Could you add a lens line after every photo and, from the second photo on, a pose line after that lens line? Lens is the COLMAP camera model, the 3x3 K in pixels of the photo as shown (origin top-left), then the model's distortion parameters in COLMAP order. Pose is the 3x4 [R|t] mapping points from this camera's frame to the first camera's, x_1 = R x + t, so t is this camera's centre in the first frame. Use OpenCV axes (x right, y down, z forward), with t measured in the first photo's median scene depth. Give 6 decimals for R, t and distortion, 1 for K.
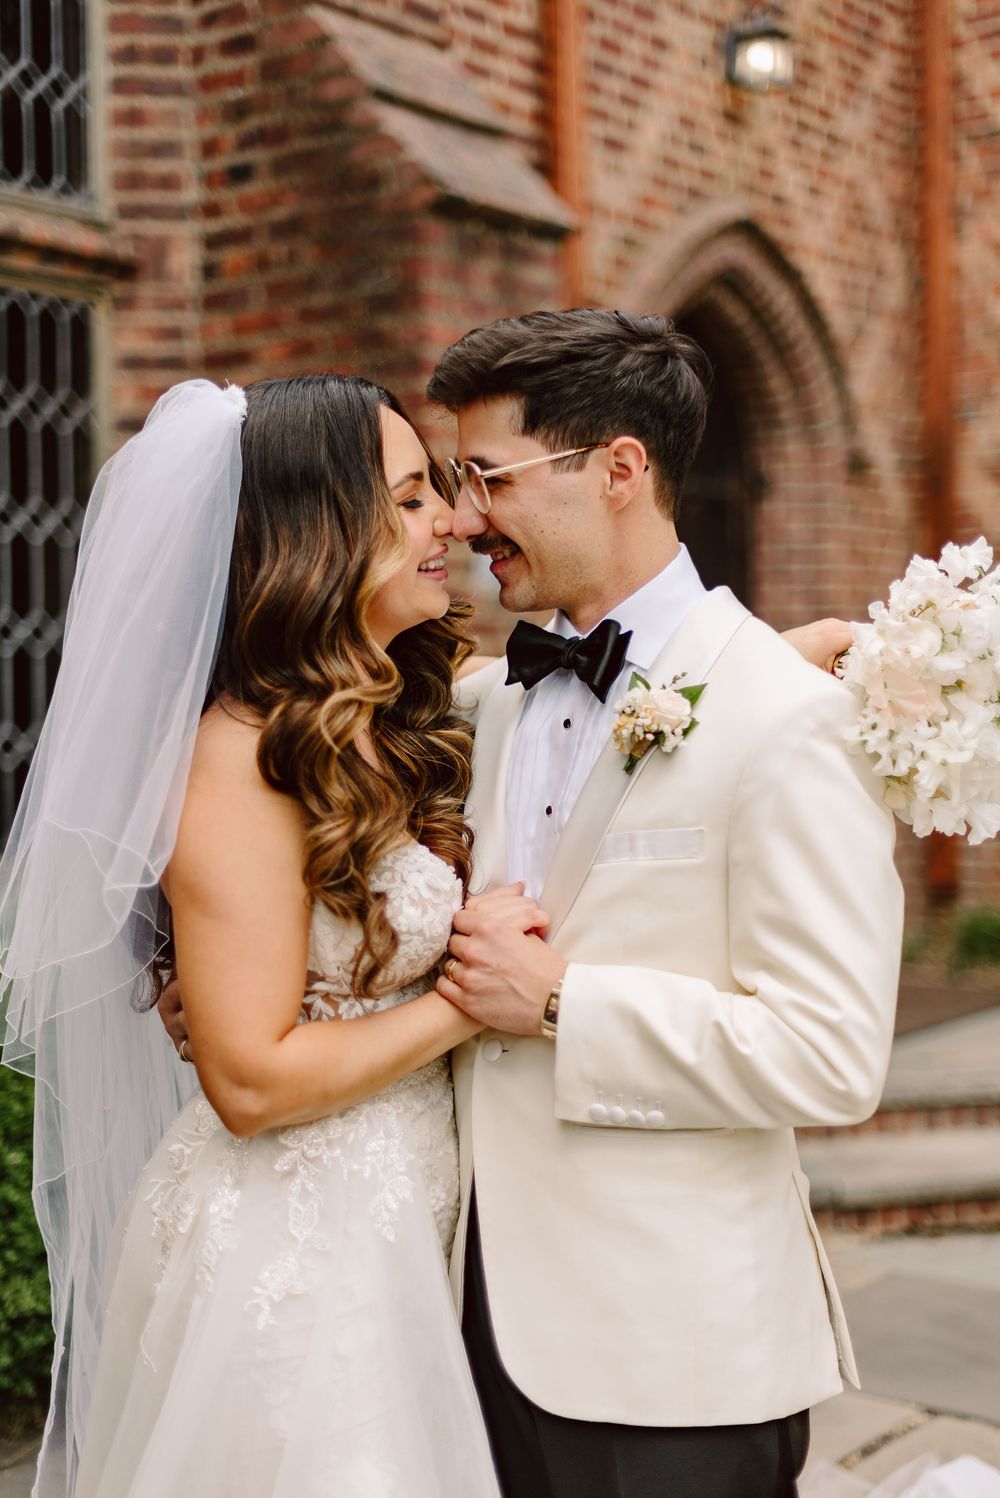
lens RADIAL K [[2184.6, 0, 500.0], [0, 2184.6, 749.0], [0, 0, 1]] dist [0.018081, 0.090329]
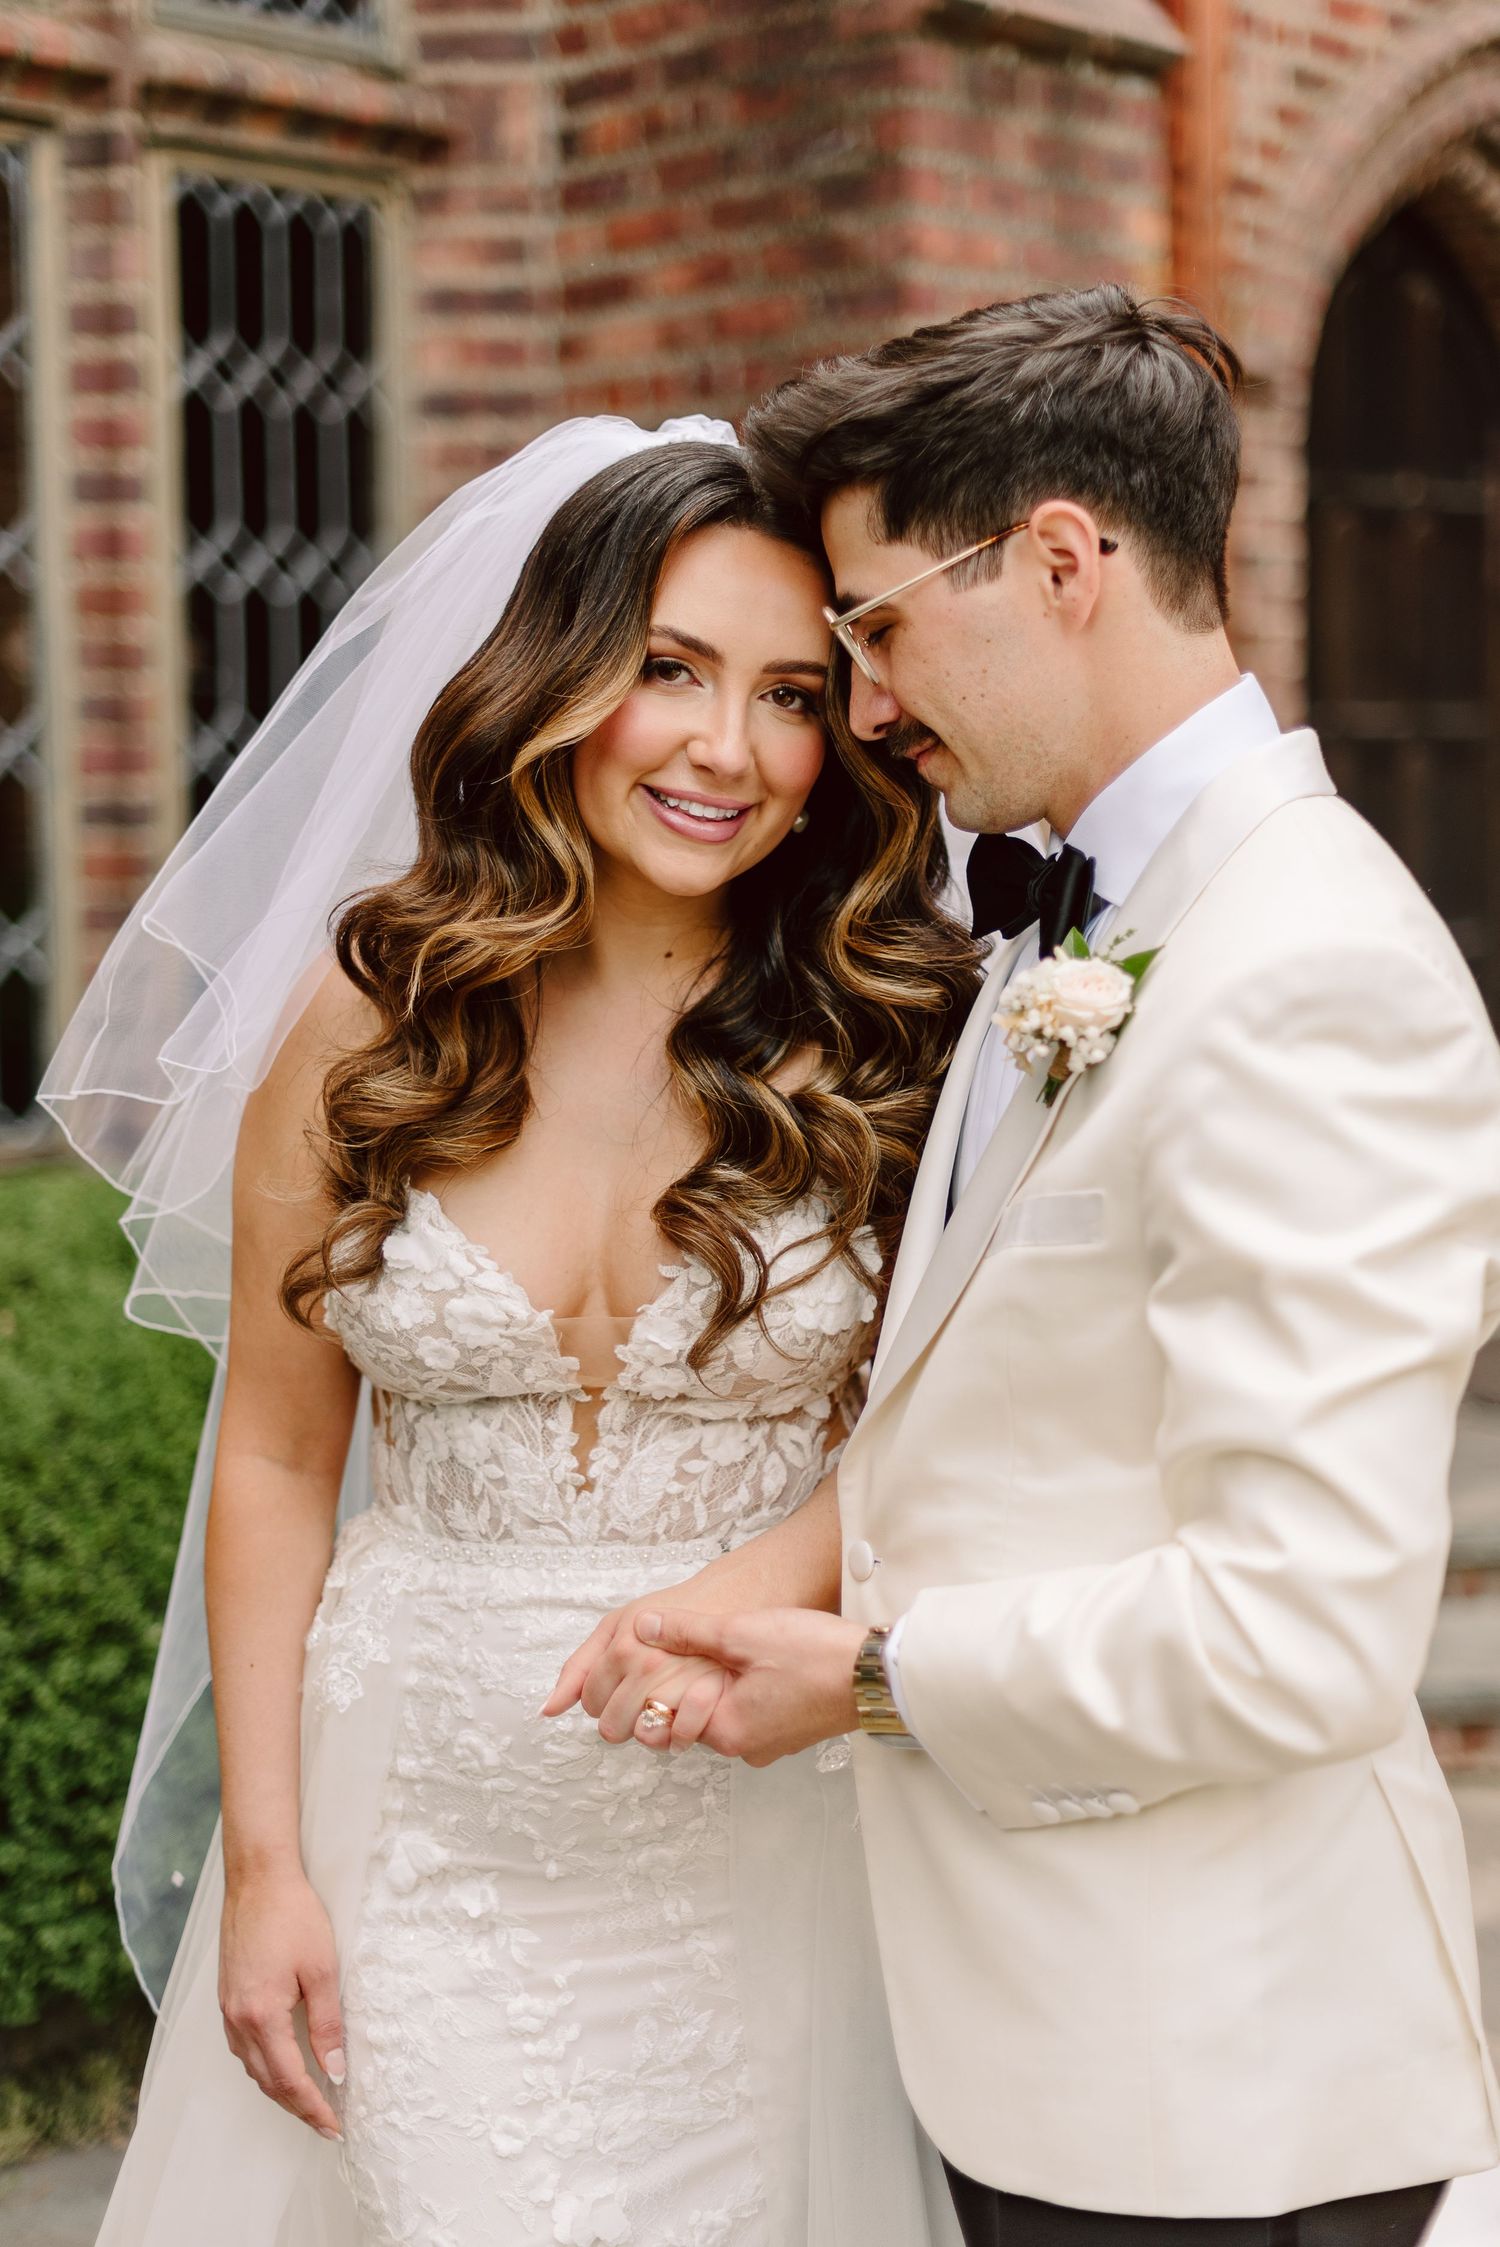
lens RADIAL K [[3231.0, 0, 750.0], [0, 3231.0, 1123.5], [0, 0, 1]] dist [-0.007256, 0.097574]
pose [[0.990553, 0.017037, -0.136067, 0.042941], [-0.006535, 0.996990, 0.077256, -0.018981], [0.136973, -0.075637, 0.987683, 0.109381]]
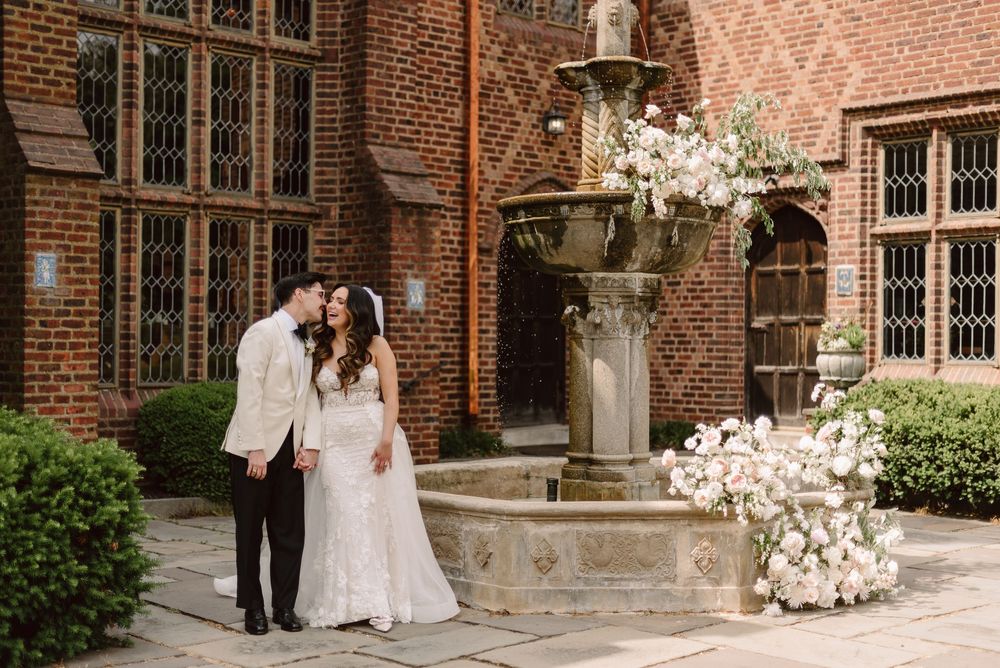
lens RADIAL K [[1437.9, 0, 500.0], [0, 1437.9, 334.0], [0, 0, 1]] dist [-0.007256, 0.097574]
pose [[0.986968, 0.018887, -0.159806, 0.498504], [-0.024104, 0.999236, -0.030770, 0.035815], [0.159103, 0.034221, 0.986669, -1.248517]]
